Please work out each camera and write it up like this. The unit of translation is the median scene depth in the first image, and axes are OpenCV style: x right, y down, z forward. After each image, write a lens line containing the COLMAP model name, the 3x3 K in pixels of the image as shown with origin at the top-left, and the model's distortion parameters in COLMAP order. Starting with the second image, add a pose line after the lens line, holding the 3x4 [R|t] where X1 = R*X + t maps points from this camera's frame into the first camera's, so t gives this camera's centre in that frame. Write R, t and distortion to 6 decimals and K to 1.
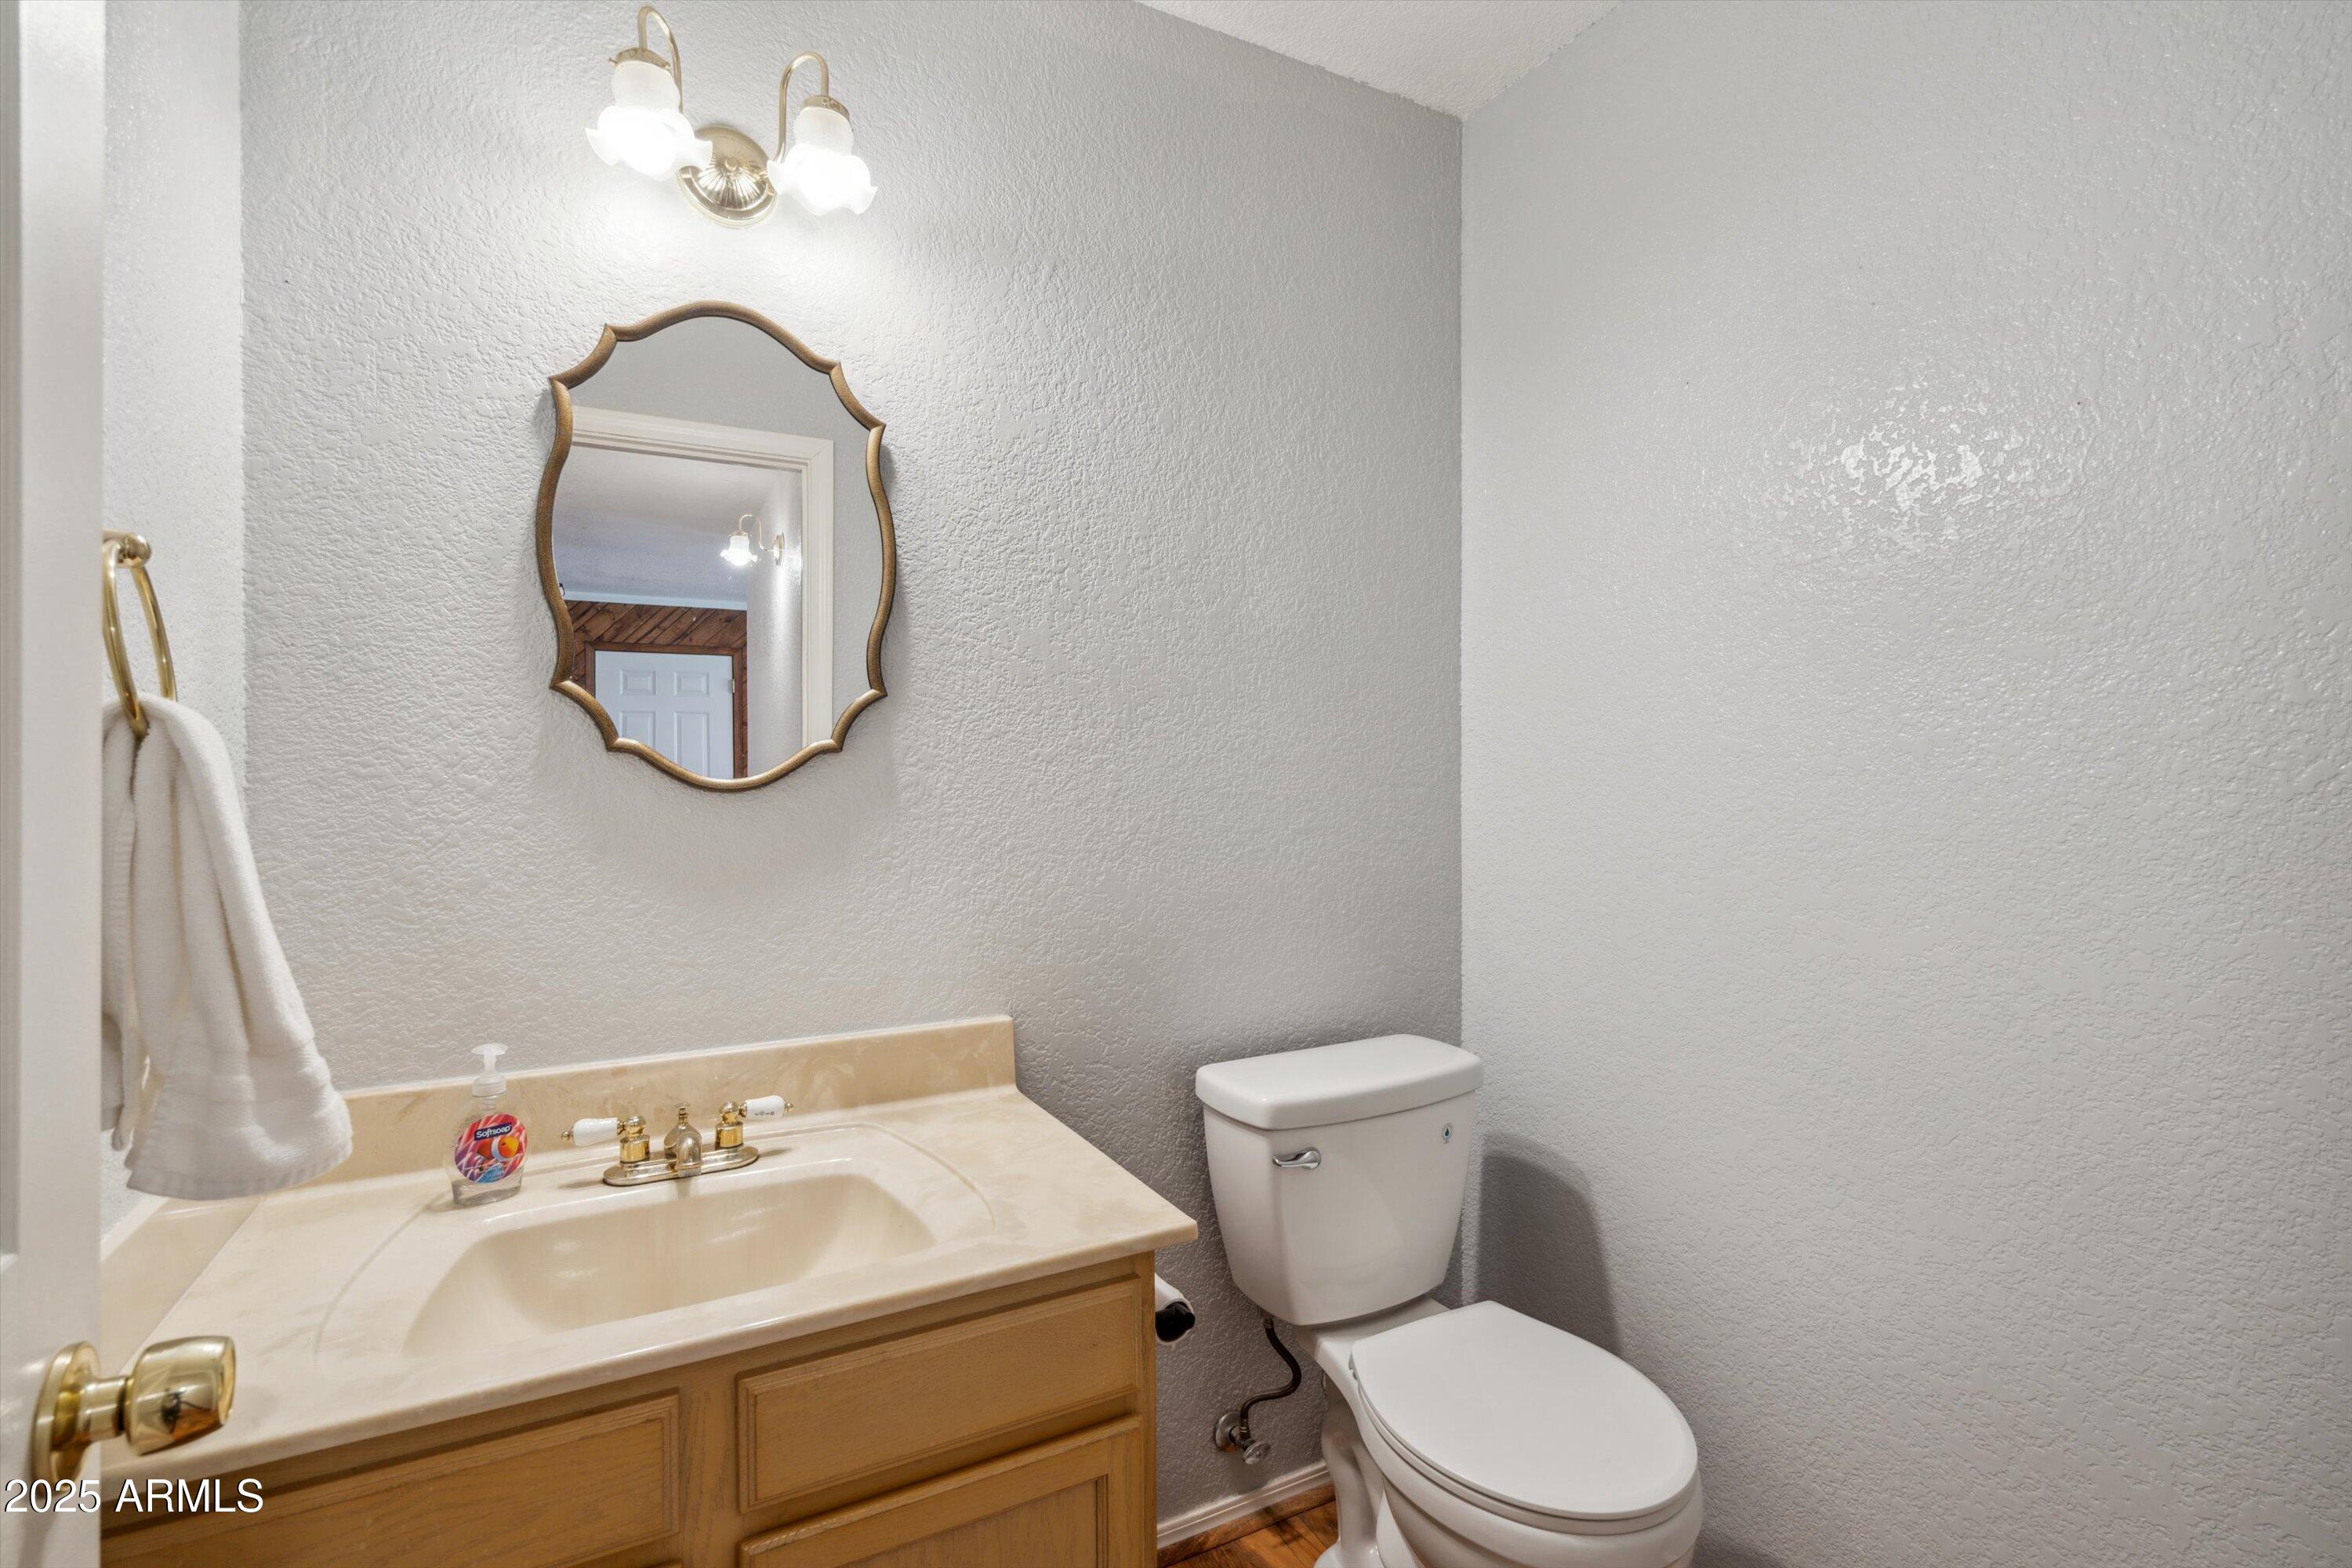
lens RADIAL K [[1073.7, 0, 1174.0], [0, 1073.7, 780.0], [0, 0, 1]] dist [-0.003443, 0.000125]
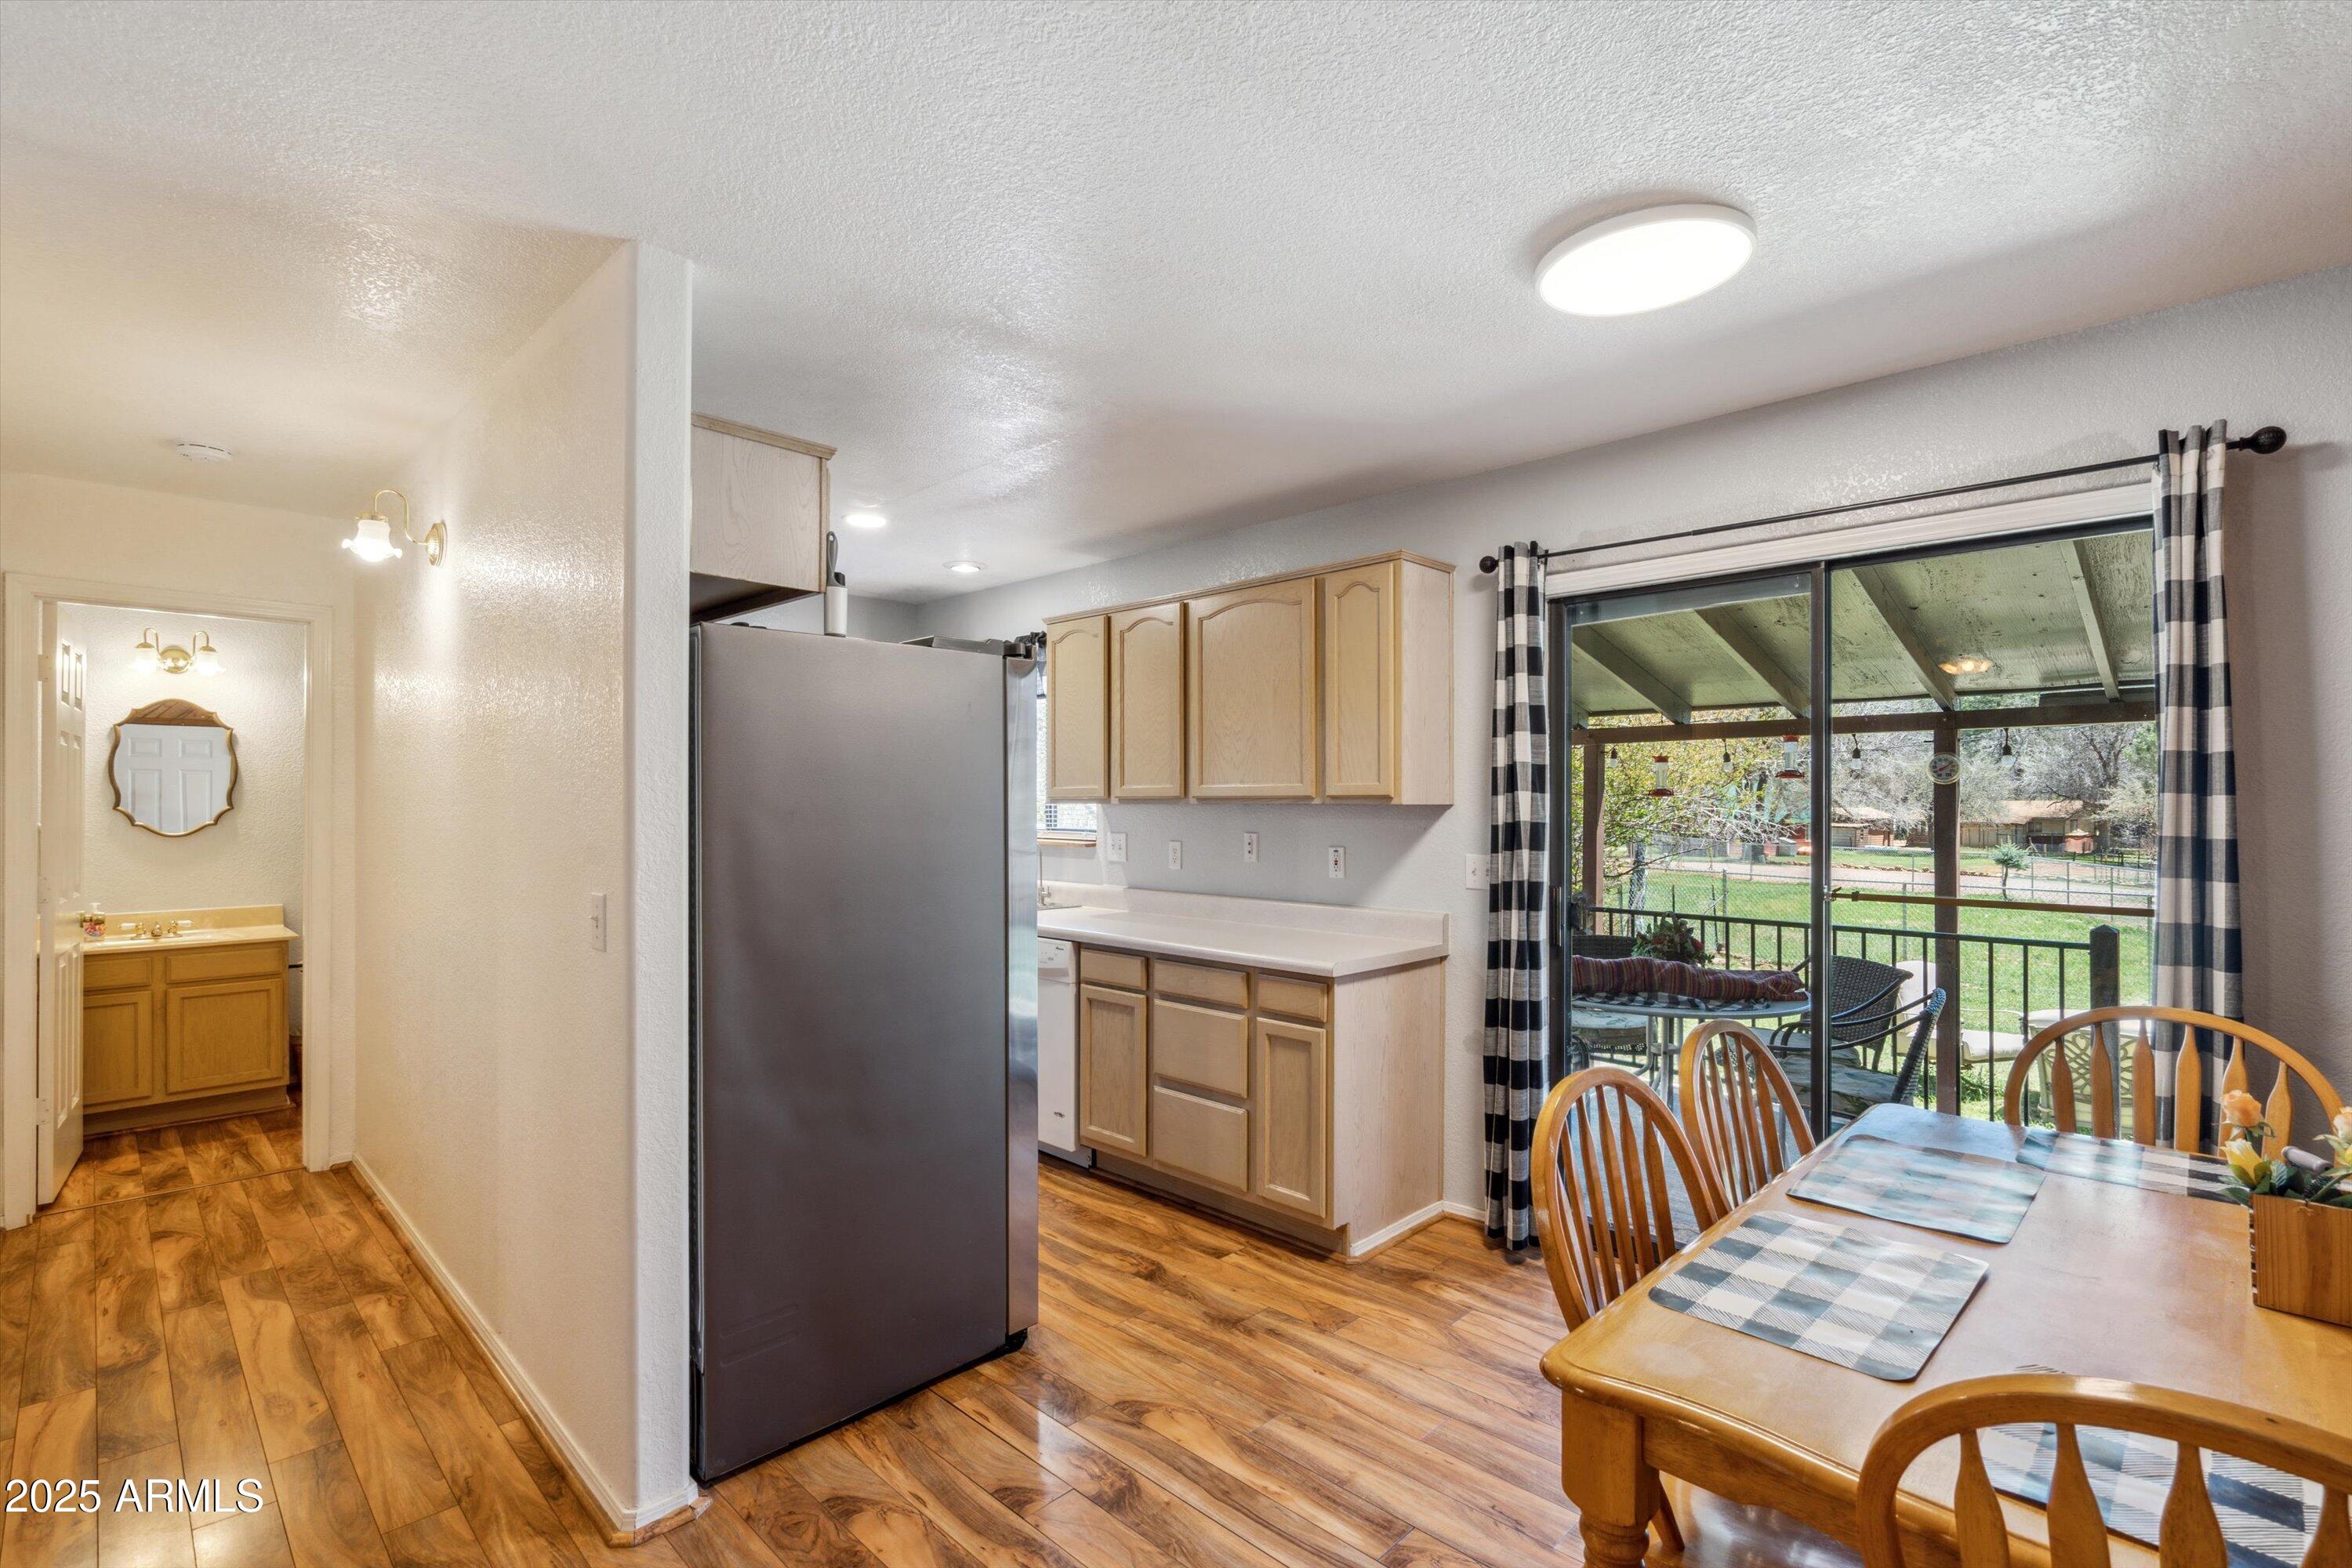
lens RADIAL K [[1073.7, 0, 1174.0], [0, 1073.7, 780.0], [0, 0, 1]] dist [-0.003443, 0.000125]
pose [[0.955803, -0.000859, 0.294005, 1.660090], [0.004434, 0.999924, -0.011490, -0.122325], [-0.293973, 0.012286, 0.955735, -3.269314]]
